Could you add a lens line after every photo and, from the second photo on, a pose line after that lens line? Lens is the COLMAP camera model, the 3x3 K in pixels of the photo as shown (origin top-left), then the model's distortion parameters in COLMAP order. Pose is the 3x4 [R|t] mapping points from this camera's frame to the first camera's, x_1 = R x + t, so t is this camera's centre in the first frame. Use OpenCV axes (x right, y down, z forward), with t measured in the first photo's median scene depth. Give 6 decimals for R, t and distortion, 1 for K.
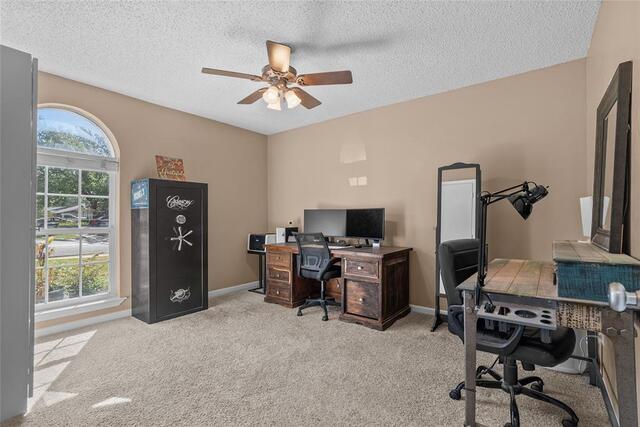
lens RADIAL K [[303.9, 0, 321.5], [0, 303.9, 211.8], [0, 0, 1]] dist [-0.003246, -0.000470]
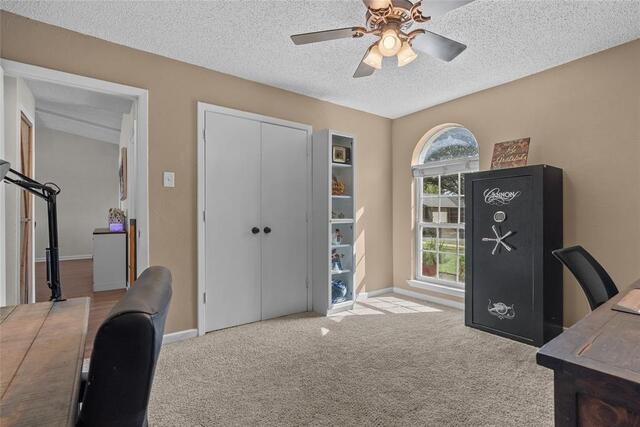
lens RADIAL K [[303.9, 0, 321.5], [0, 303.9, 211.8], [0, 0, 1]] dist [-0.003246, -0.000470]
pose [[-0.275394, -0.006345, -0.961310, 0.466412], [0.017131, 0.999787, -0.011506, 0.013839], [0.961179, -0.019637, -0.275227, 0.802284]]
